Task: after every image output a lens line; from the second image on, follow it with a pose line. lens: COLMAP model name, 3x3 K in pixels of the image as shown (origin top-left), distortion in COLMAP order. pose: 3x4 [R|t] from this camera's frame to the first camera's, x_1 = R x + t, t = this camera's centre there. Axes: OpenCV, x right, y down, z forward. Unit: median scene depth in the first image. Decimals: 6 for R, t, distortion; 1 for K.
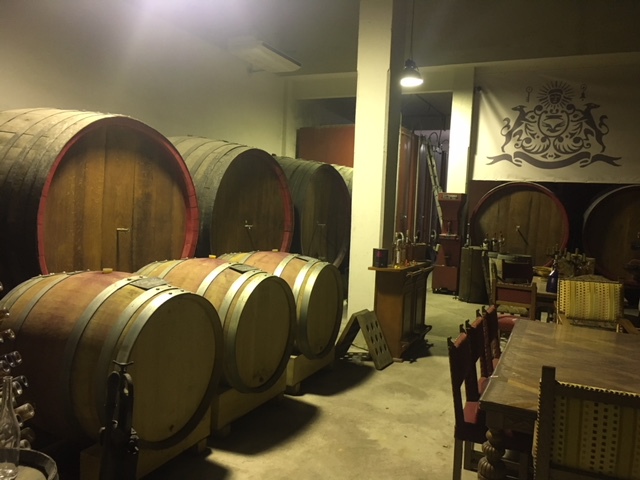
lens RADIAL K [[538.0, 0, 320.6], [0, 538.0, 239.1], [0, 0, 1]] dist [0.002070, -0.039542]
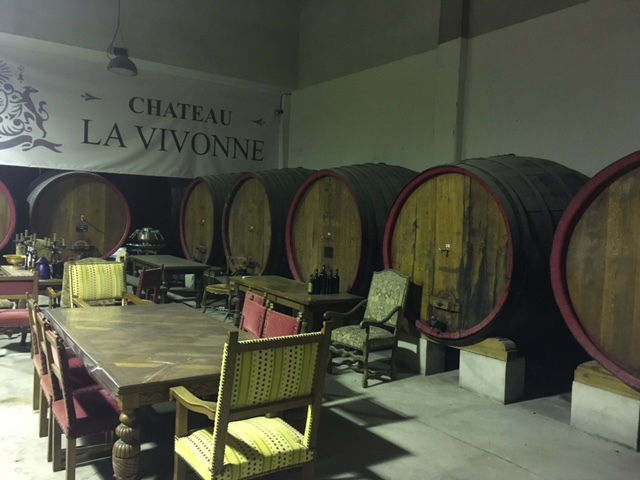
lens RADIAL K [[538.0, 0, 320.4], [0, 538.0, 239.3], [0, 0, 1]] dist [0.002070, -0.039542]
pose [[0.477225, -0.064438, 0.876415, -0.126905], [0.033234, 0.997918, 0.055274, -0.008169], [-0.878152, 0.002749, 0.478373, 0.053728]]
